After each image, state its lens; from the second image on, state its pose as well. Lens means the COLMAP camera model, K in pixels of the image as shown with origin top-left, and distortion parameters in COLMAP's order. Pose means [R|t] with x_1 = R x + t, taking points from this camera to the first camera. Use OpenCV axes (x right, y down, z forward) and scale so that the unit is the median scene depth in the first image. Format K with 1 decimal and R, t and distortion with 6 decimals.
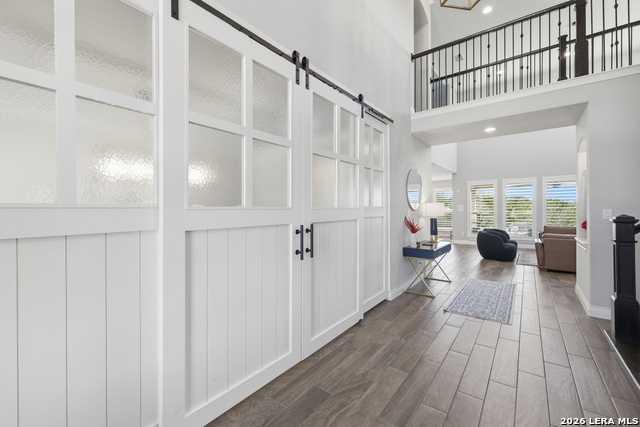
lens RADIAL K [[274.5, 0, 319.0], [0, 274.5, 205.4], [0, 0, 1]] dist [0.002674, 0.000215]
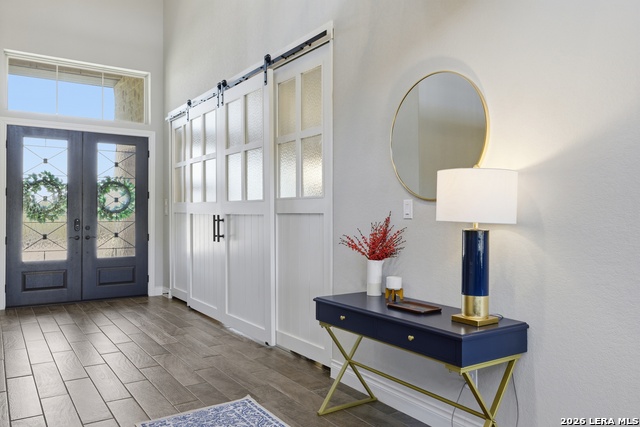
lens RADIAL K [[483.3, 0, 320.0], [0, 483.3, 213.5], [0, 0, 1]] dist [0.002405, 0.000205]
pose [[-0.314189, -0.002643, -0.949357, 1.525242], [-0.001386, 0.999996, -0.002326, 0.053693], [0.949359, 0.000585, -0.314192, 1.700883]]
